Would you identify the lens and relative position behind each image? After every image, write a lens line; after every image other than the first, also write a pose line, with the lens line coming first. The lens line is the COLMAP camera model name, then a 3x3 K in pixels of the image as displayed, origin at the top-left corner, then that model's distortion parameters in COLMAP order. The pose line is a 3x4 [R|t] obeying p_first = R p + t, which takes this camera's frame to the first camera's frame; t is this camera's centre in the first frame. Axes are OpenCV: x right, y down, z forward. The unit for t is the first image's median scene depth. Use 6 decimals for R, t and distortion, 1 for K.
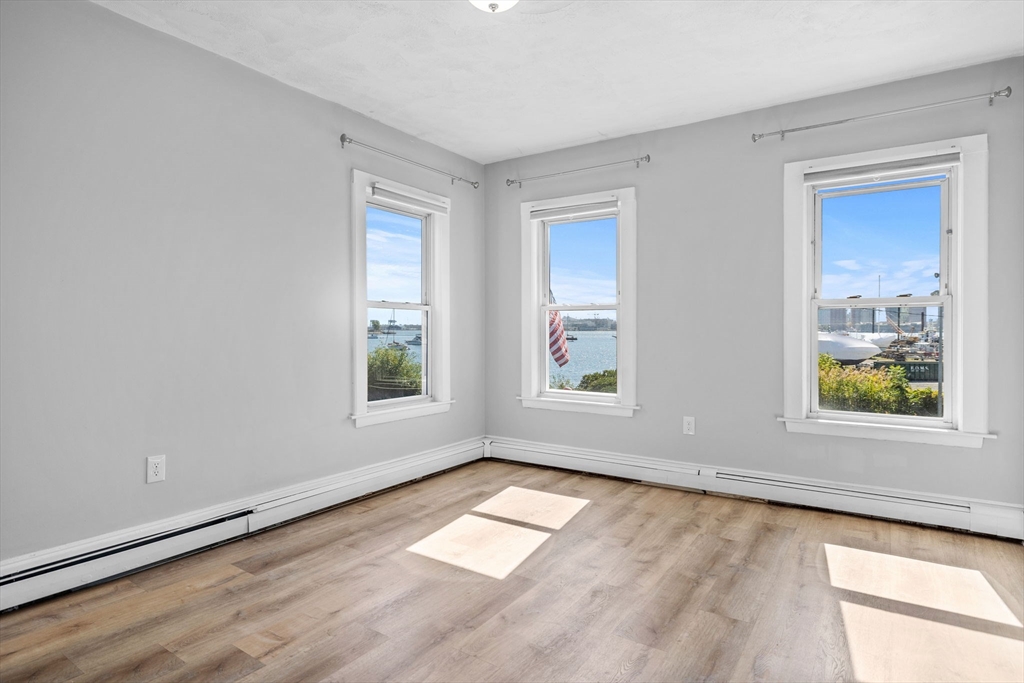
lens RADIAL K [[549.1, 0, 512.7], [0, 549.1, 337.7], [0, 0, 1]] dist [-0.000284, -0.000280]
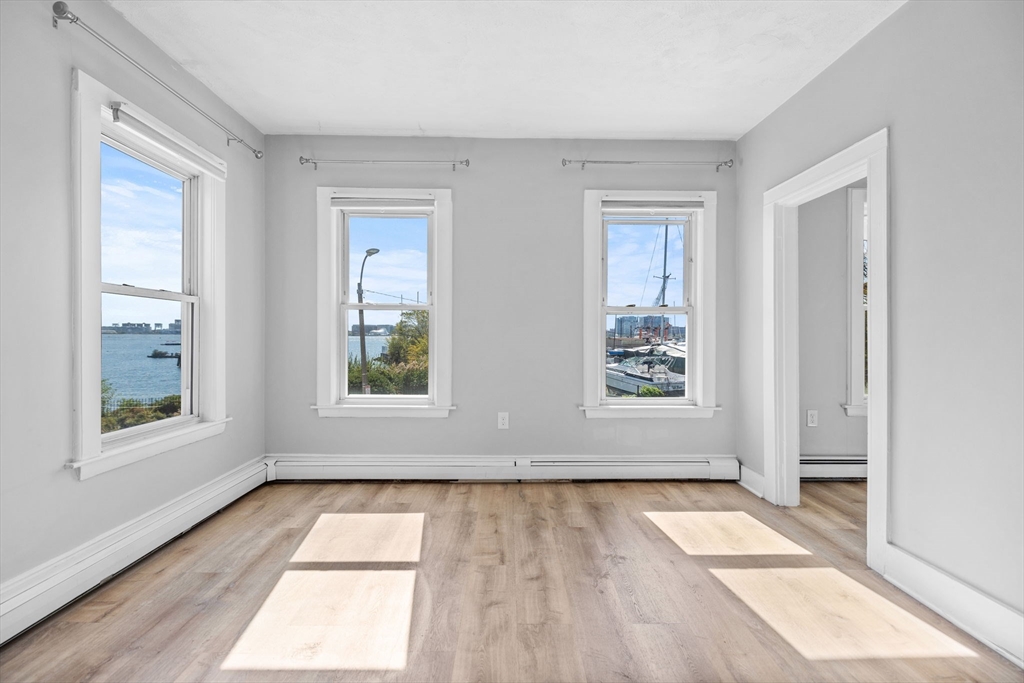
lens RADIAL K [[442.3, 0, 510.0], [0, 442.3, 337.6], [0, 0, 1]] dist [0.000652, 0.000147]
pose [[0.827500, 0.001342, 0.561464, -0.161834], [0.002761, 0.999975, -0.006459, 0.004552], [-0.561459, 0.006896, 0.827476, 0.299024]]
